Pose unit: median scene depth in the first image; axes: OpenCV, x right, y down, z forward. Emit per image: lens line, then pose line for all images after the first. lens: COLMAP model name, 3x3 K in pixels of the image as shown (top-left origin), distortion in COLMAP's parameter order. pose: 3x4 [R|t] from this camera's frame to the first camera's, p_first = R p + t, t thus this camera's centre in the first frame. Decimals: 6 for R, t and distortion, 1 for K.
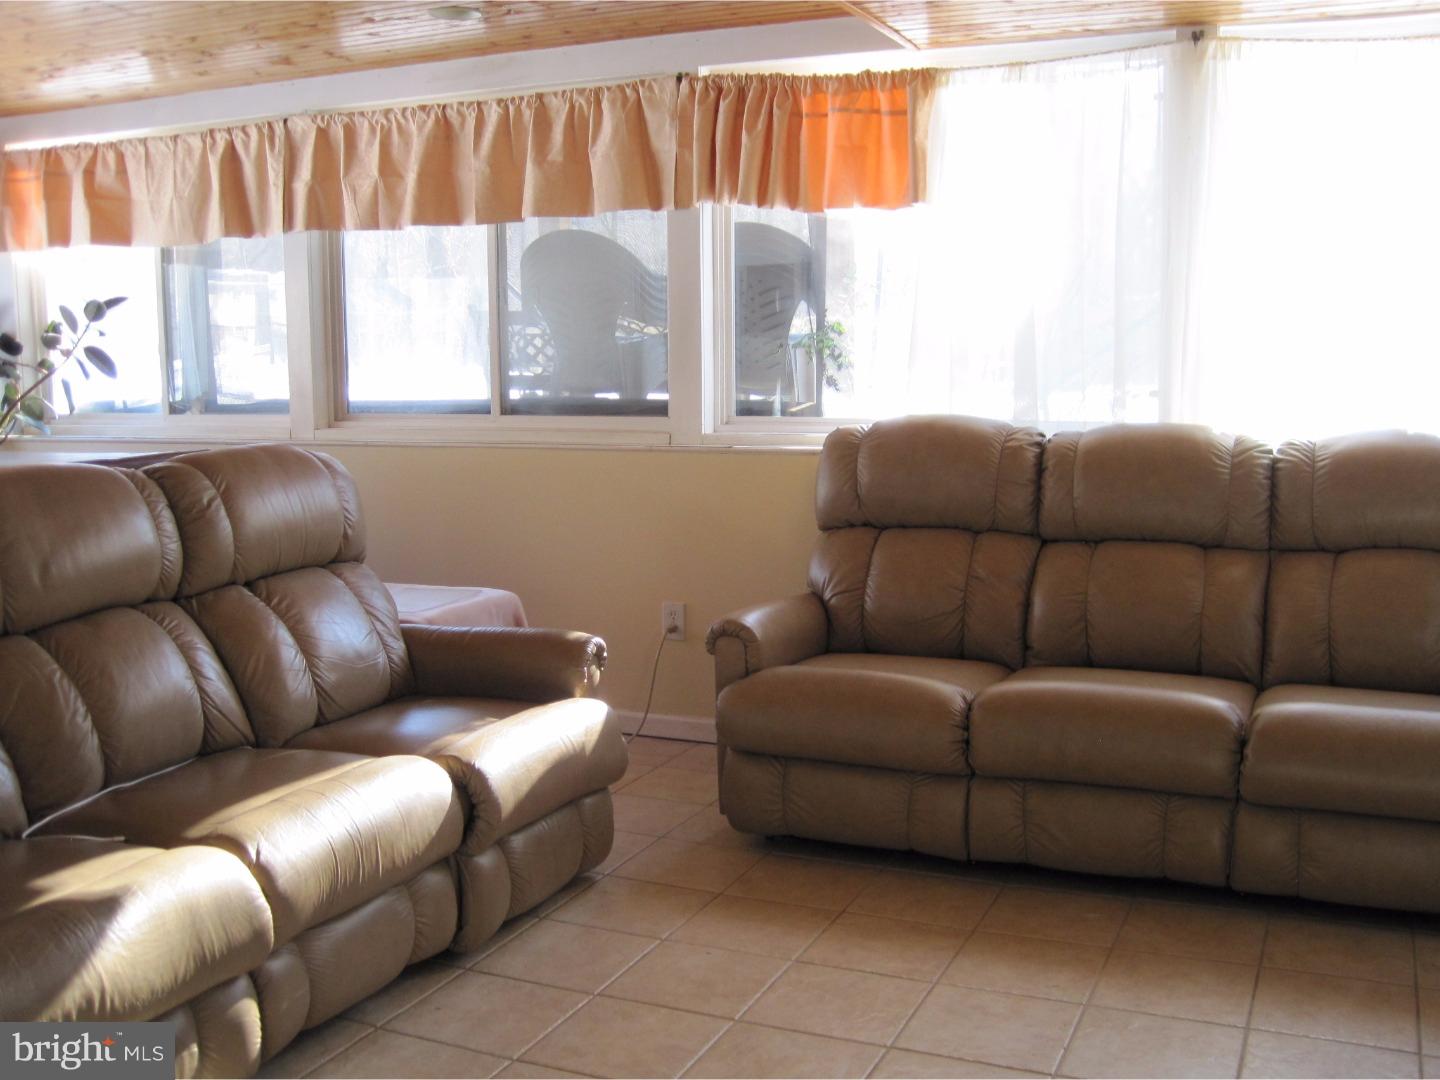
lens RADIAL K [[1521.3, 0, 720.0], [0, 1521.3, 540.0], [0, 0, 1]] dist [-0.054673, -0.007268]
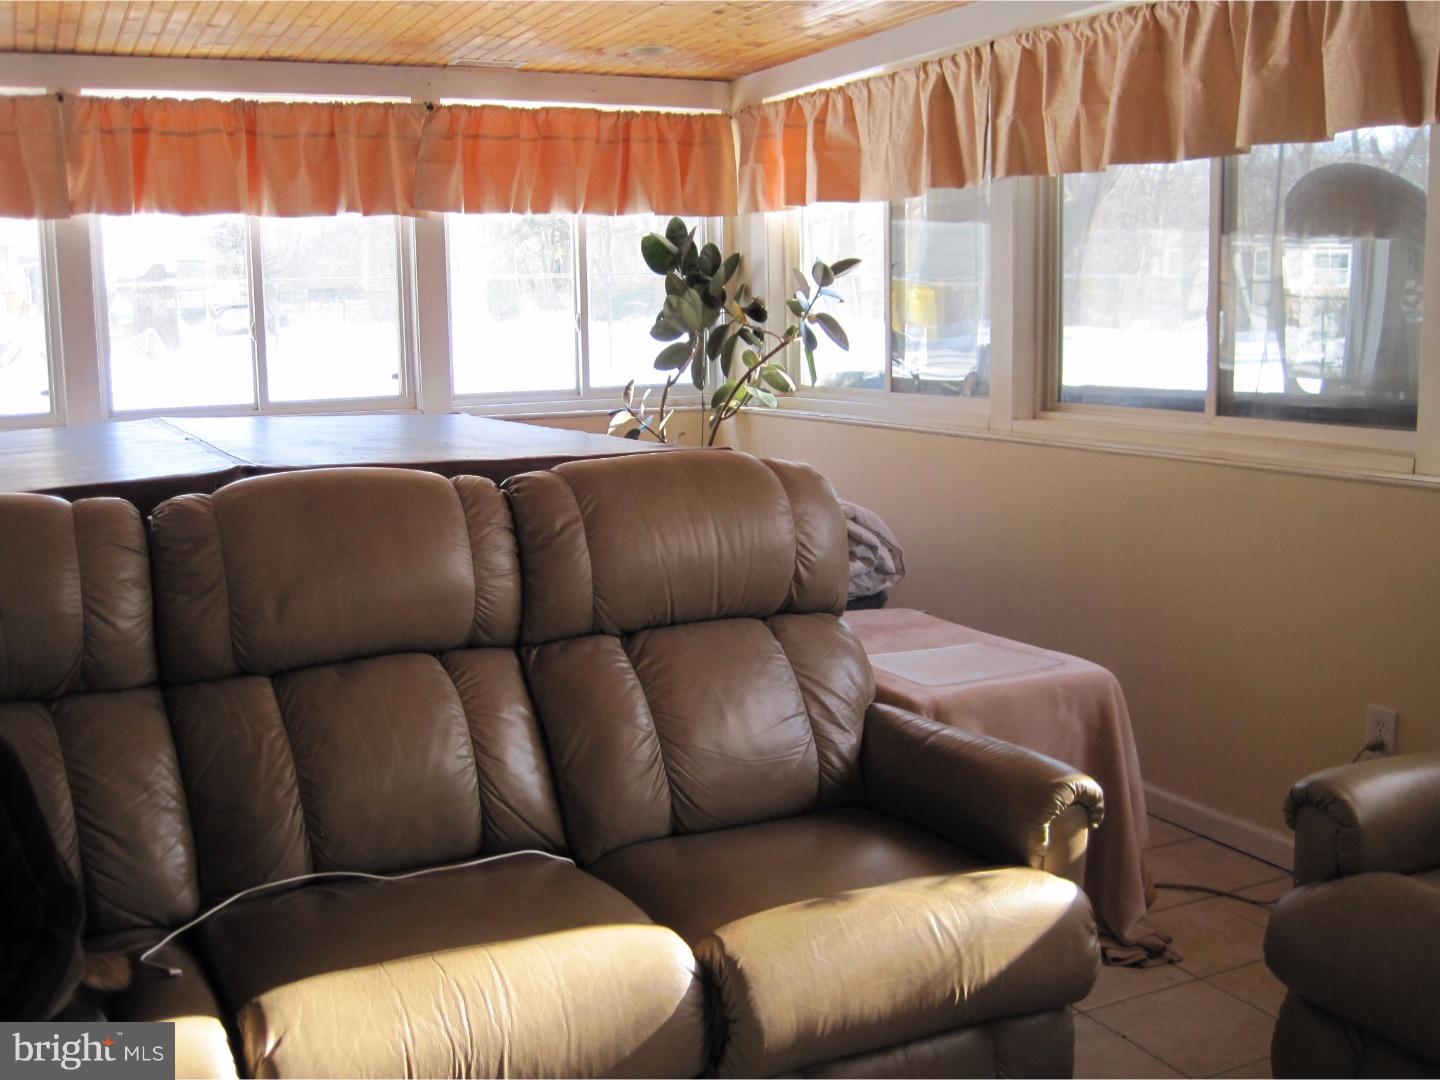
lens RADIAL K [[1521.3, 0, 720.0], [0, 1521.3, 540.0], [0, 0, 1]] dist [-0.054673, -0.007268]
pose [[0.784865, 0.100278, -0.611500, 0.127661], [-0.084283, 0.994924, 0.054976, -0.042537], [0.613909, 0.008390, 0.789333, 0.266589]]
